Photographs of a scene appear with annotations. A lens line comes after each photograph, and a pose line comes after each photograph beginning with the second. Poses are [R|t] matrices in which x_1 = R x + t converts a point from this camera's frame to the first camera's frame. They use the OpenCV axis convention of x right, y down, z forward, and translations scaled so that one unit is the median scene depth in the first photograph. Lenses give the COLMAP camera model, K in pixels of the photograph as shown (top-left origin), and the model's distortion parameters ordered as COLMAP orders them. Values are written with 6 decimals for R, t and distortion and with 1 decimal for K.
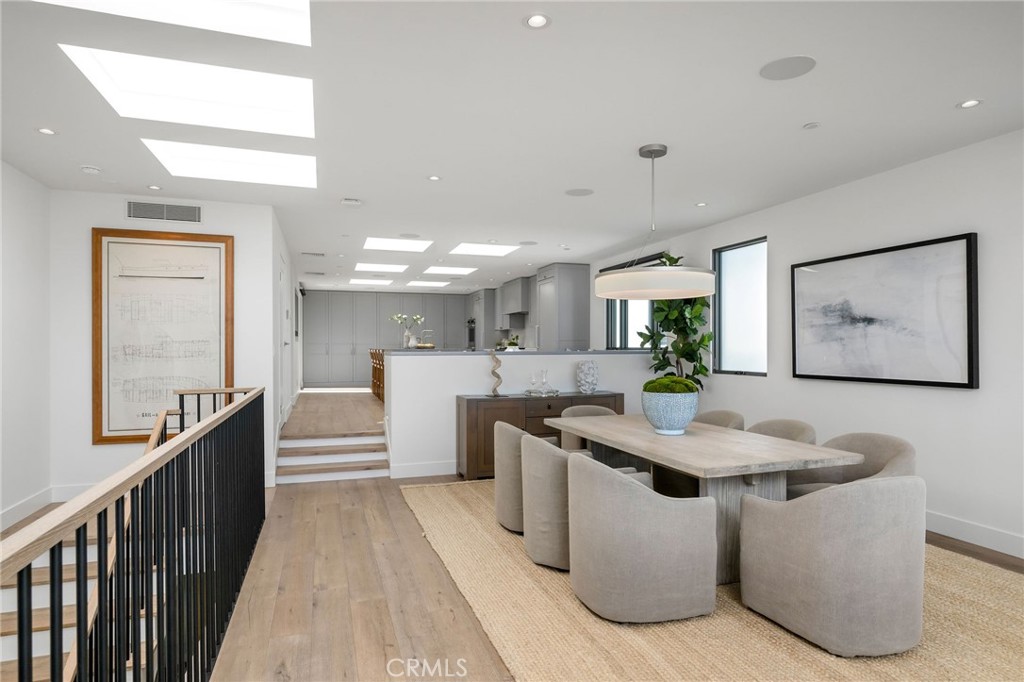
lens RADIAL K [[560.2, 0, 512.0], [0, 560.2, 341.0], [0, 0, 1]] dist [0.000967, 0.000641]
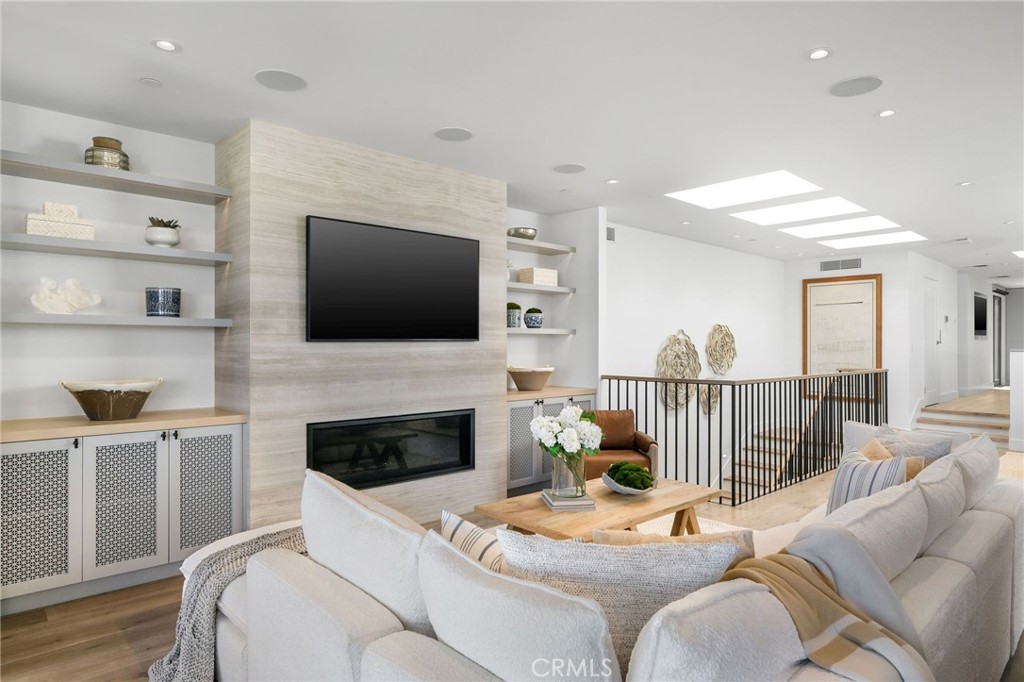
lens RADIAL K [[601.5, 0, 512.6], [0, 601.5, 344.8], [0, 0, 1]] dist [-0.006314, -0.000657]
pose [[0.414910, 0.001184, -0.909862, 0.606629], [0.007447, 0.999961, 0.004697, -0.005229], [0.909832, -0.008725, 0.414885, -0.638185]]
